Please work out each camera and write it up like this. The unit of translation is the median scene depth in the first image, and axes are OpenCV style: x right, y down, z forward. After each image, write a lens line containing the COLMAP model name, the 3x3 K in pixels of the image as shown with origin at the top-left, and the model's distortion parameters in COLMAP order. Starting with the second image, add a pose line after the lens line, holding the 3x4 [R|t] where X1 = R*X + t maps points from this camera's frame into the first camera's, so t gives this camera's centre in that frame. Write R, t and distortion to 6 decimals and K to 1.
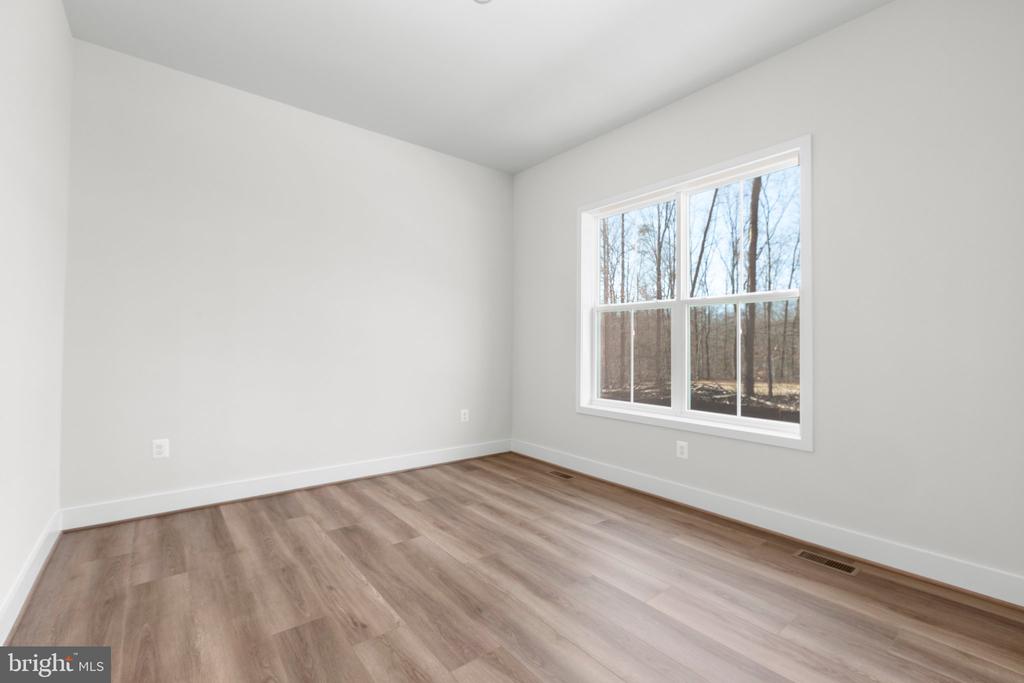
lens RADIAL K [[447.7, 0, 515.1], [0, 447.7, 344.3], [0, 0, 1]] dist [0.000856, -0.000420]
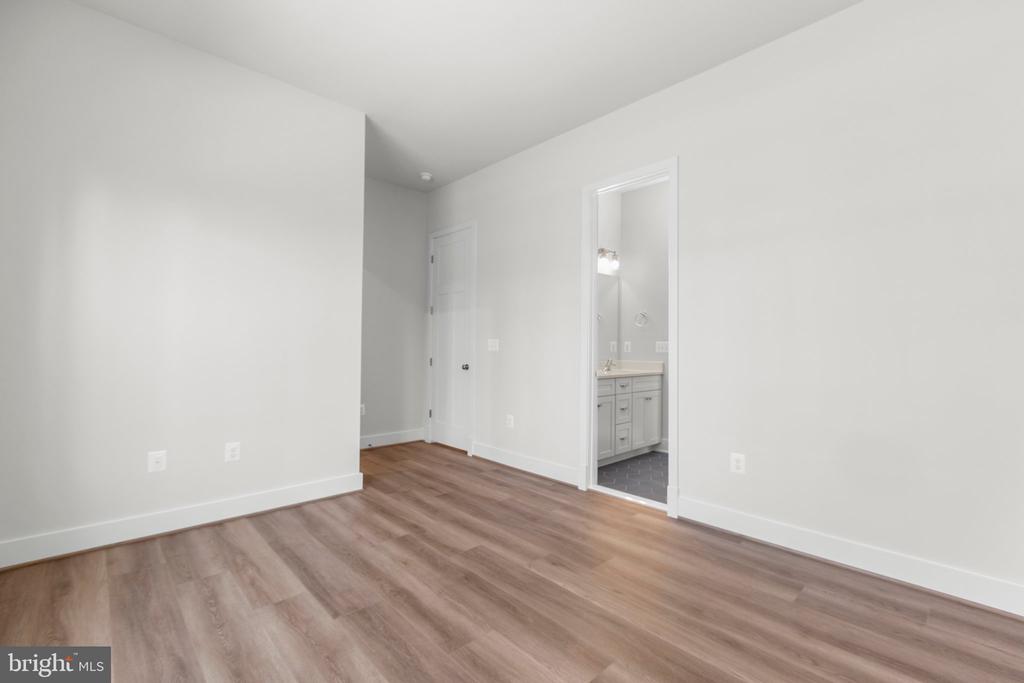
lens RADIAL K [[447.7, 0, 512.3], [0, 447.7, 342.0], [0, 0, 1]] dist [0.000856, -0.000420]
pose [[-0.996838, -0.019592, -0.077013, -0.091974], [-0.018829, 0.999766, -0.010628, 0.001296], [0.077203, -0.009144, -0.996973, 2.057240]]
